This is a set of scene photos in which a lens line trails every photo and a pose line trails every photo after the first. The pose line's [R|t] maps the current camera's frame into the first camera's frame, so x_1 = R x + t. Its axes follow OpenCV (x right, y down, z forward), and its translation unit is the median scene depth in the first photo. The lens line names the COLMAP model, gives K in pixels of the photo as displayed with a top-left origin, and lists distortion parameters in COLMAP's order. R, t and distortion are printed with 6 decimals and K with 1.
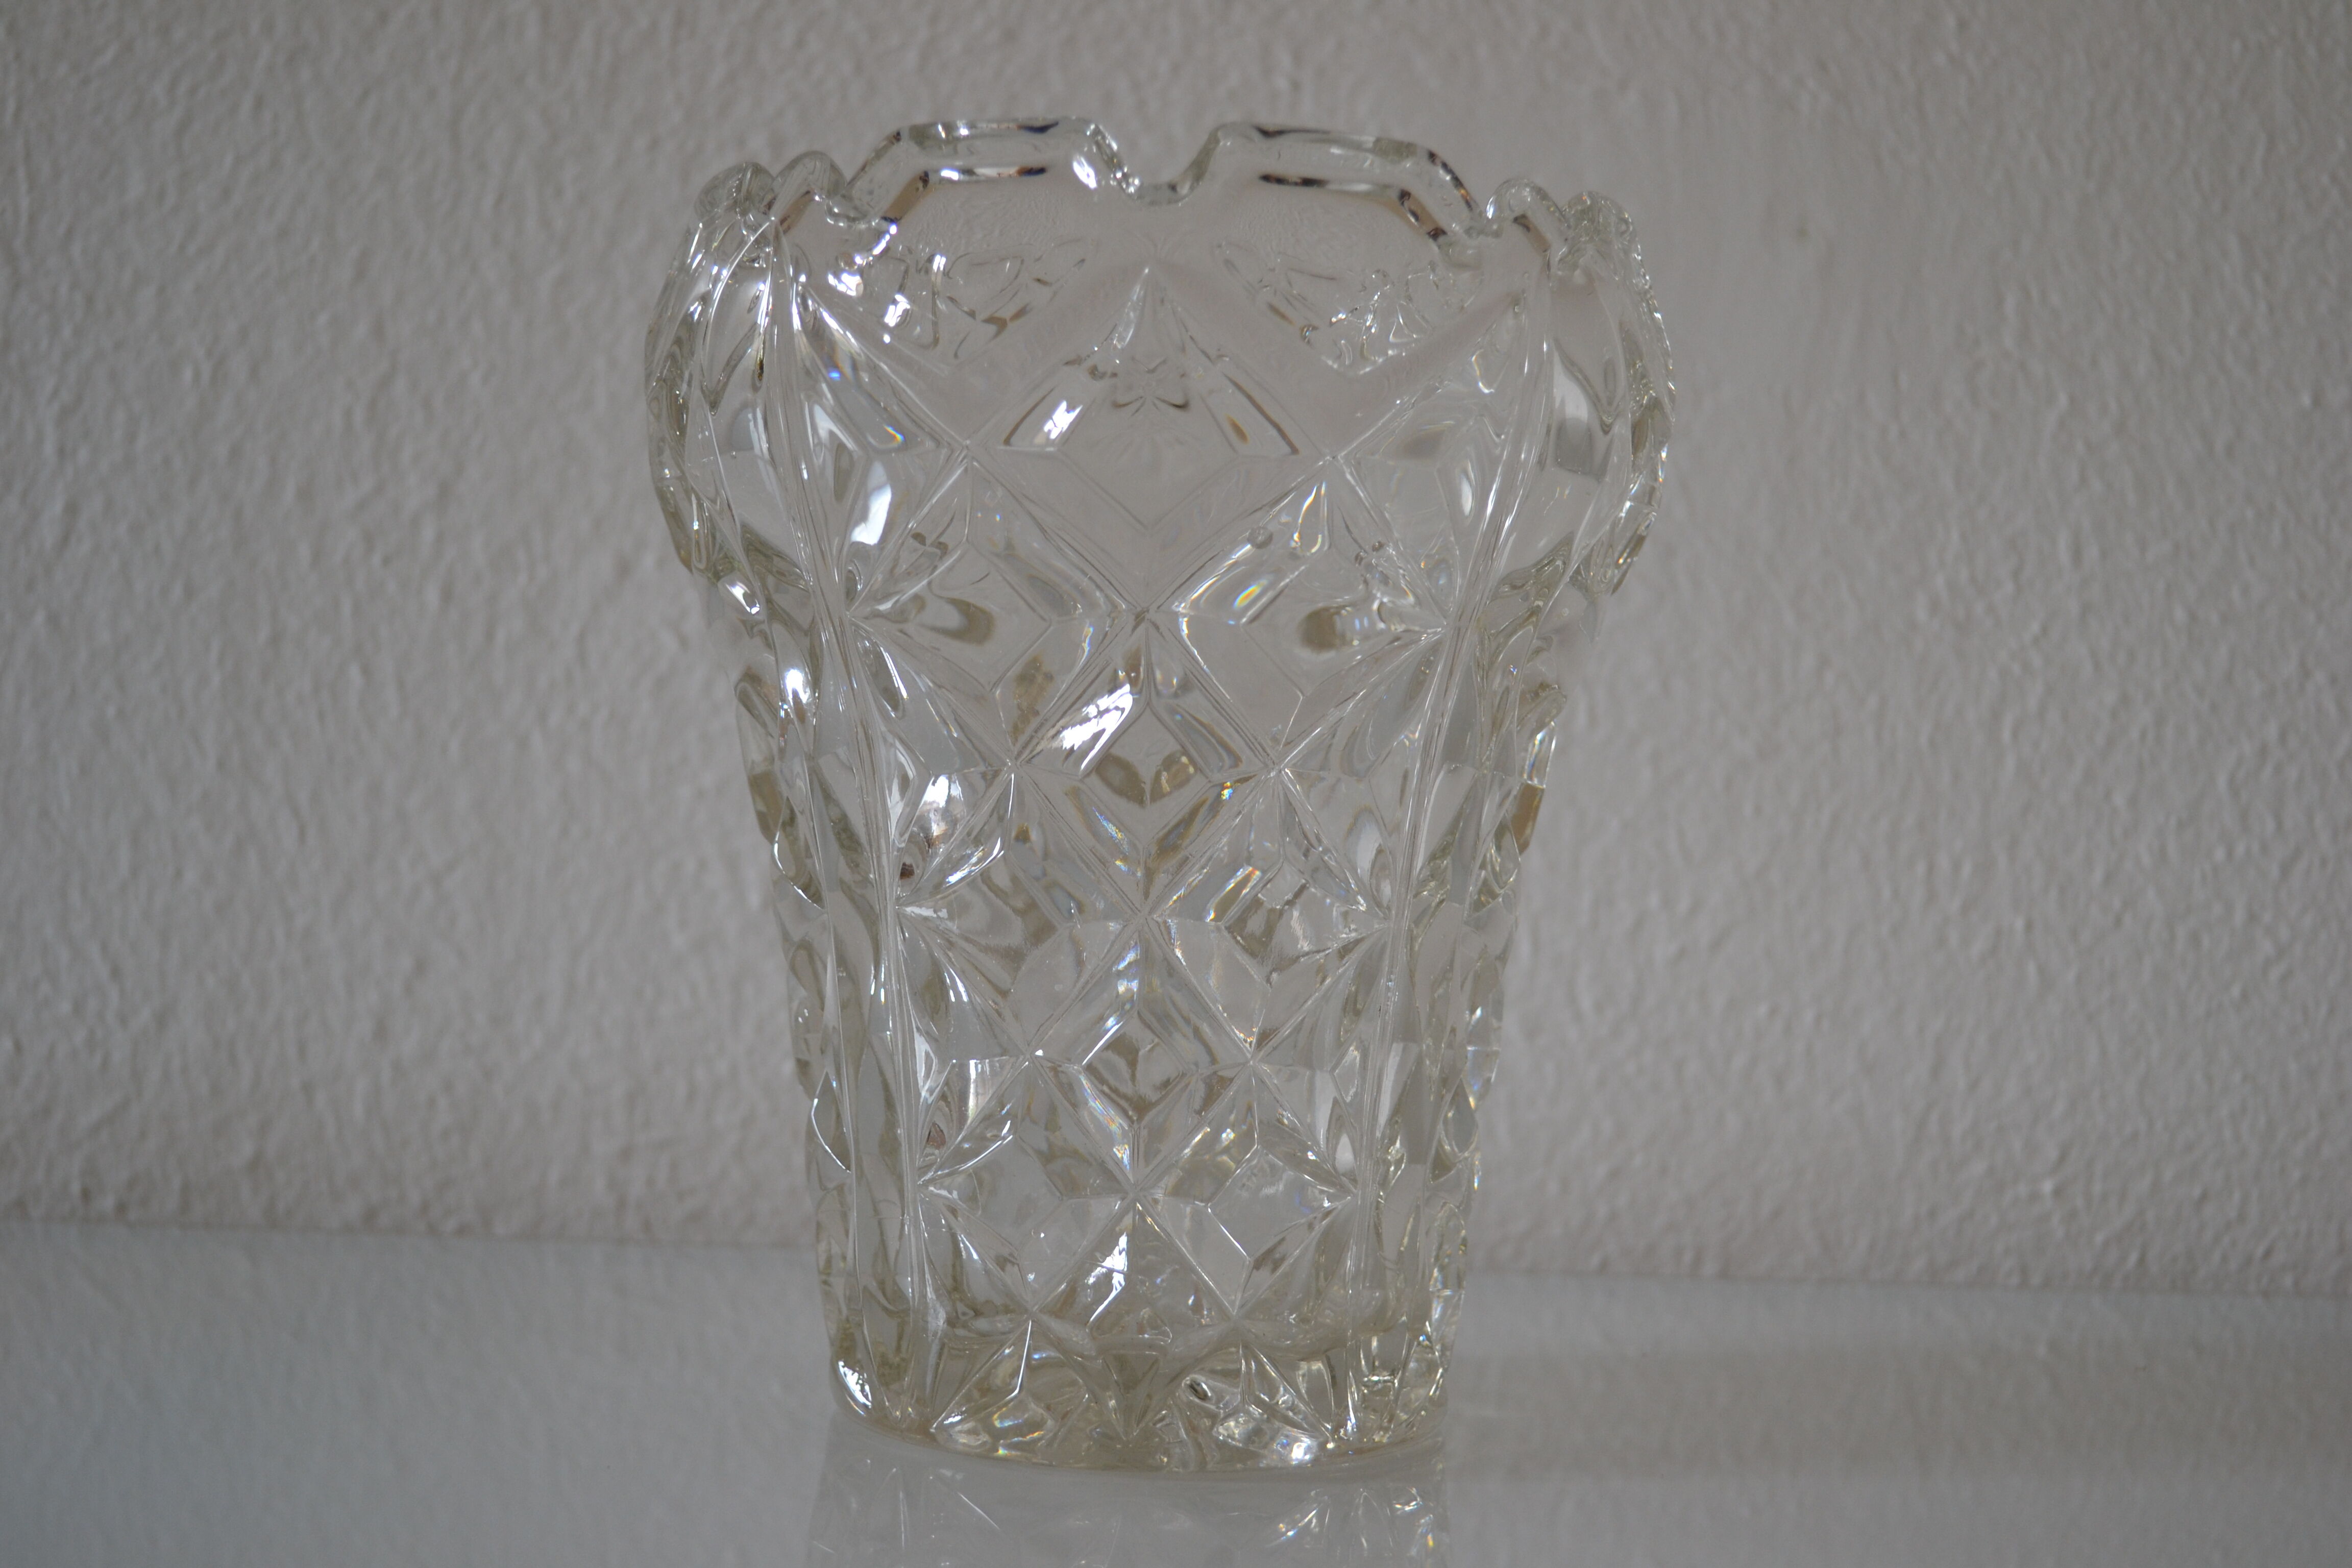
lens RADIAL K [[3051.9, 0, 1174.3], [0, 3051.9, 778.2], [0, 0, 1]] dist [-0.034700, 0.000000]
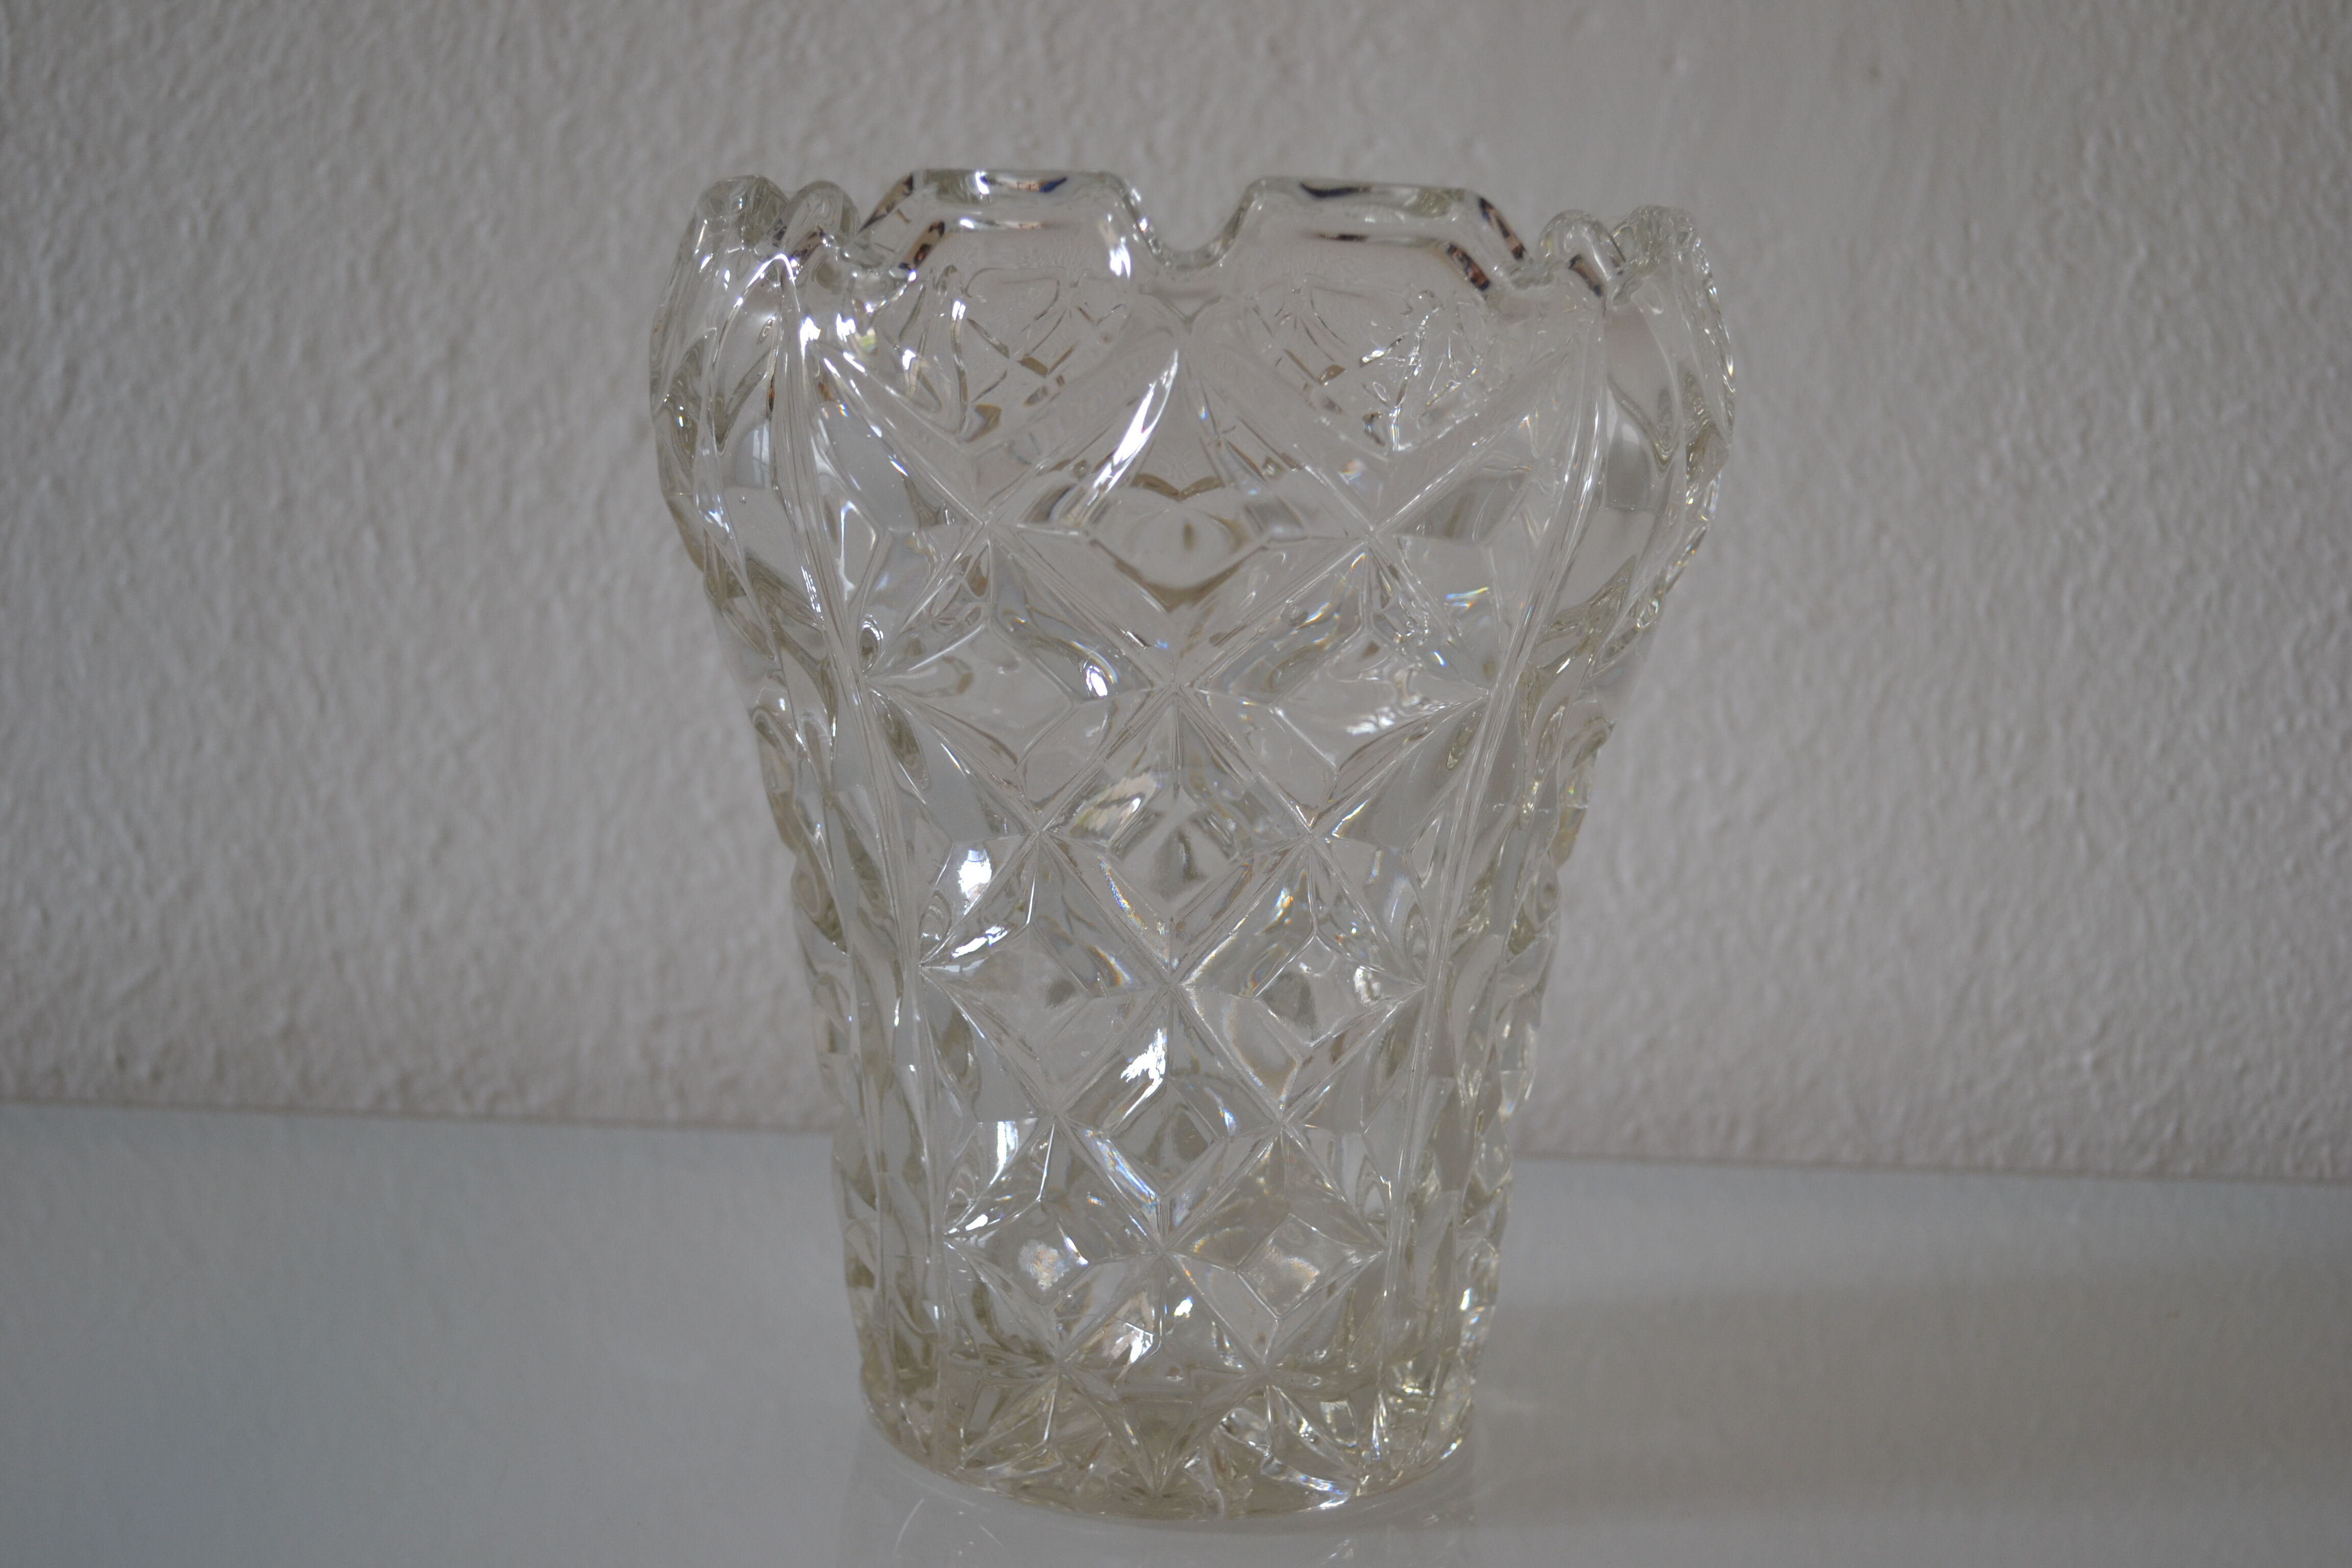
lens RADIAL K [[3051.9, 0, 1177.9], [0, 3051.9, 785.2], [0, 0, 1]] dist [-0.034700, 0.000000]
pose [[0.999904, 0.004427, -0.013108, 0.002855], [-0.002366, 0.988187, 0.153234, -0.106020], [0.013632, -0.153188, 0.988103, 0.028138]]
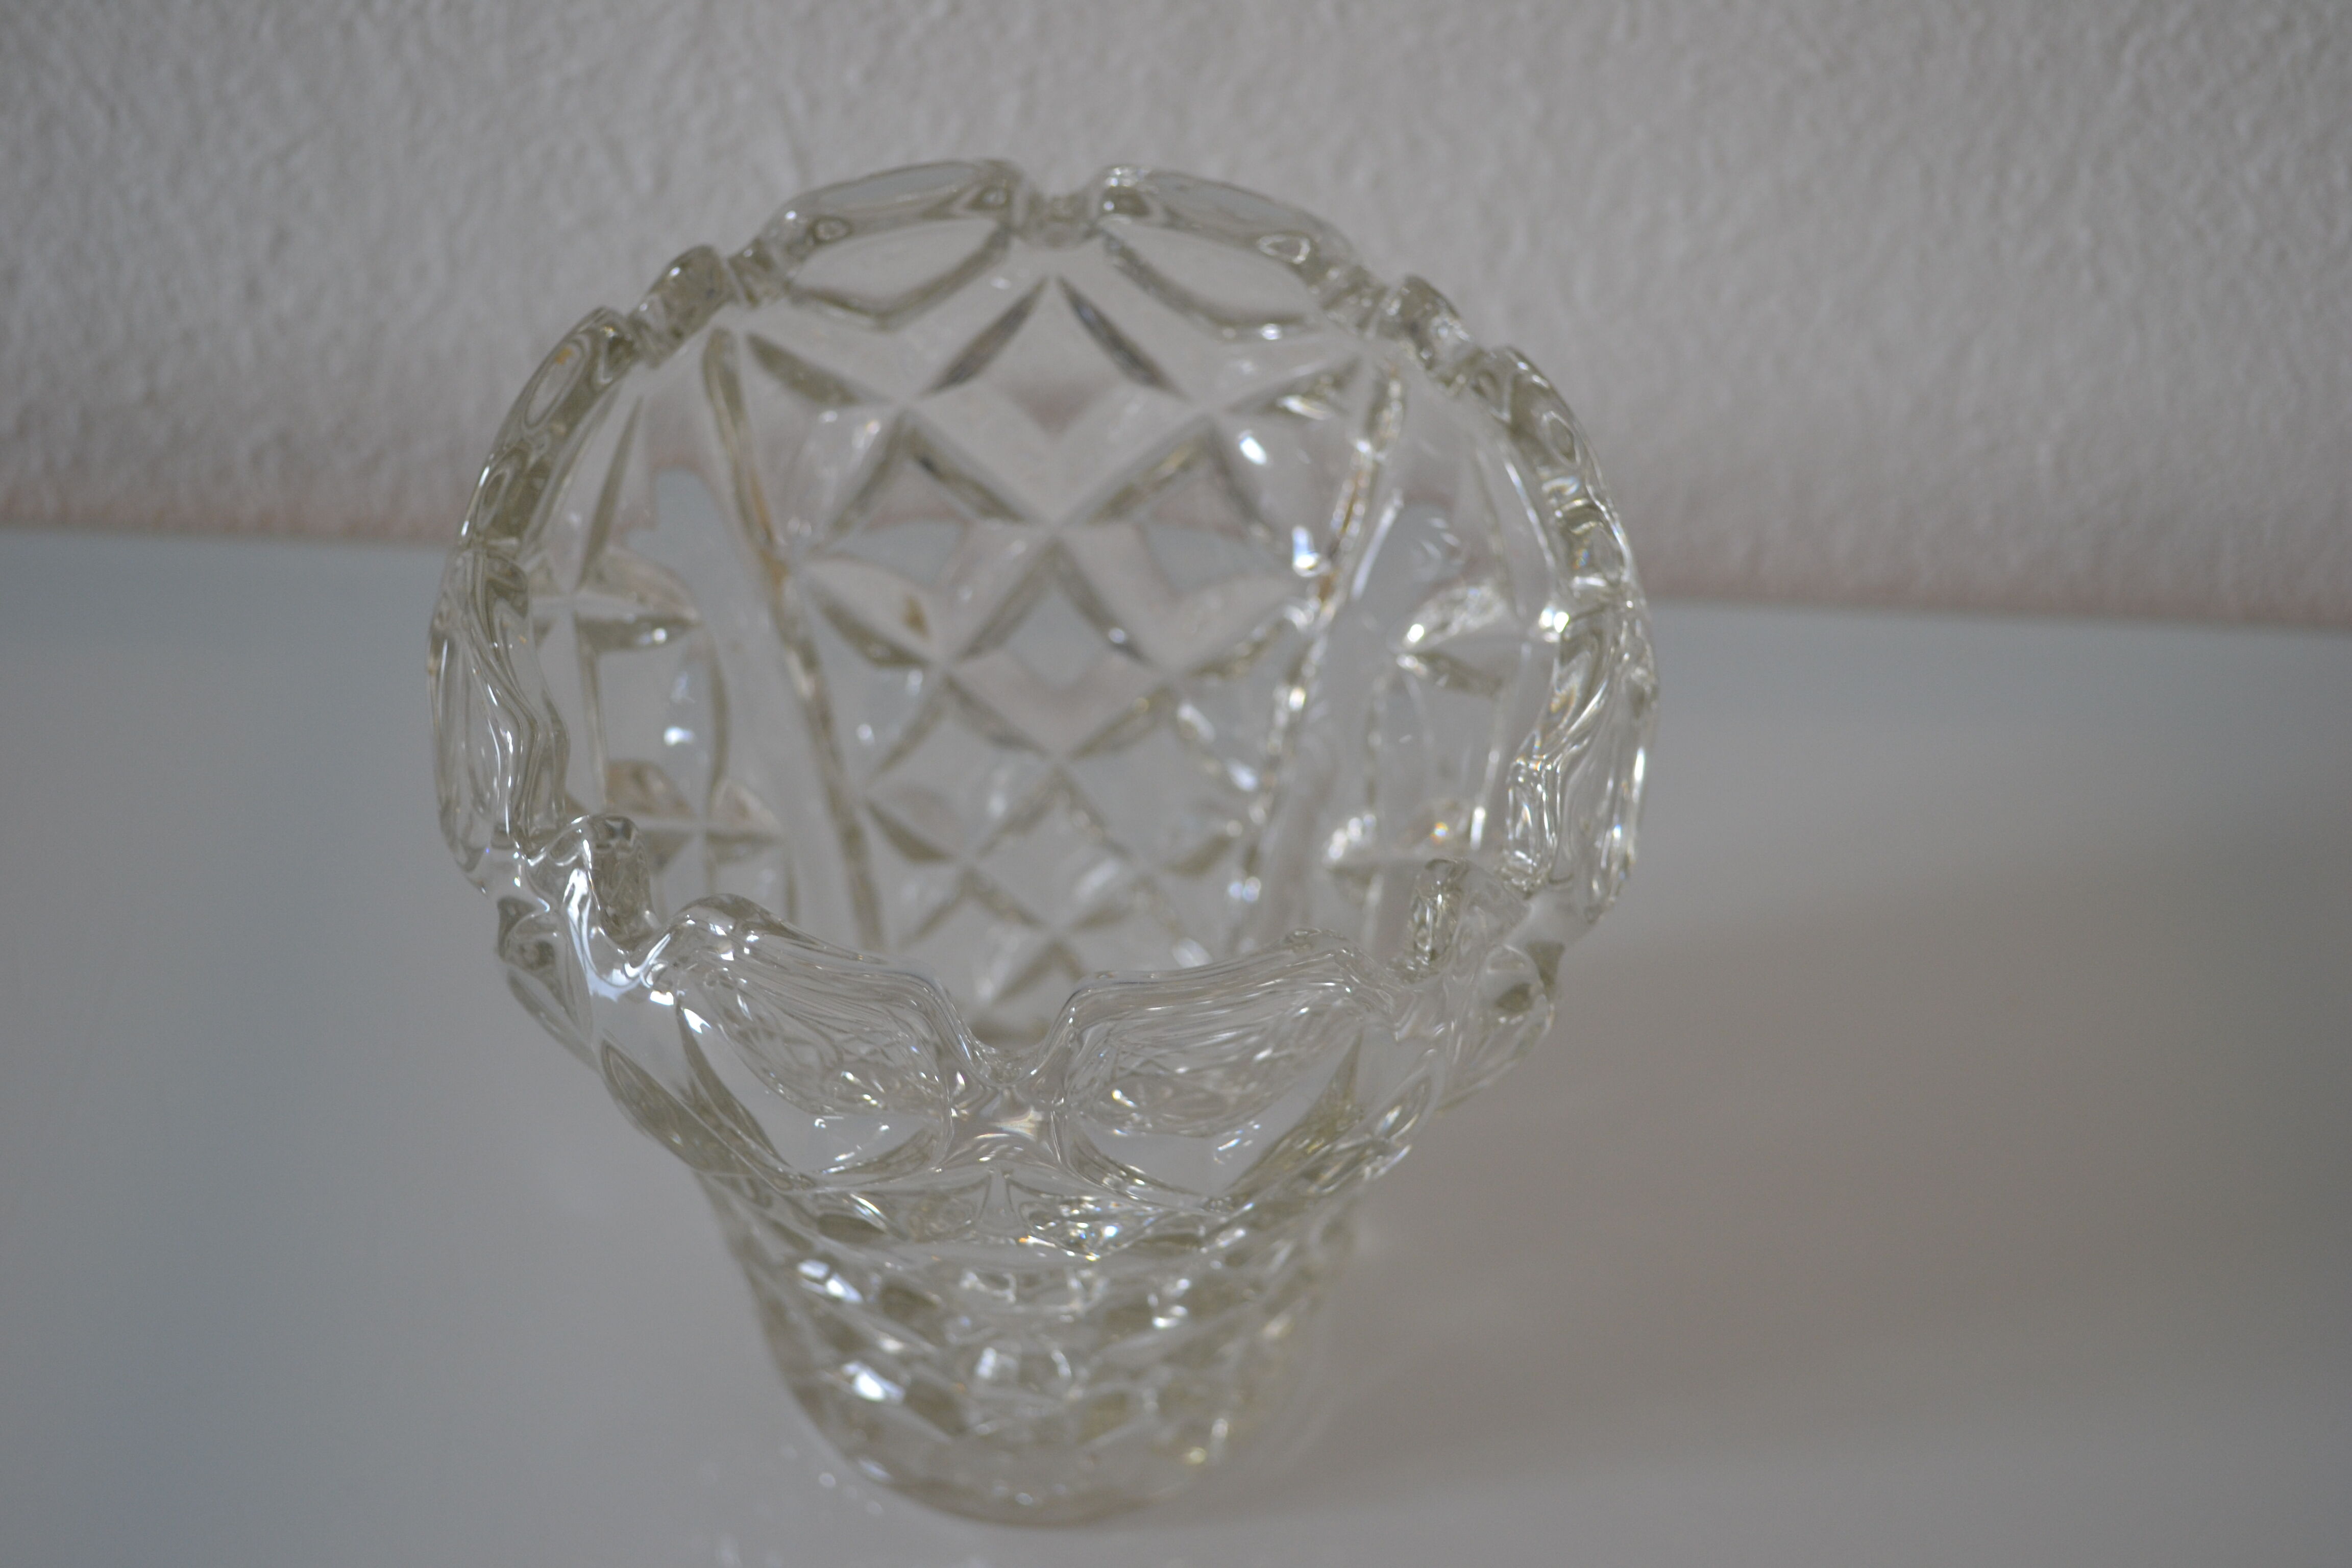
lens RADIAL K [[3051.9, 0, 1185.0], [0, 3051.9, 800.7], [0, 0, 1]] dist [-0.034700, 0.000000]
pose [[0.999235, 0.039066, -0.001857, 0.025712], [-0.022580, 0.615019, 0.788189, -0.541659], [0.031933, -0.787544, 0.615431, 0.325899]]
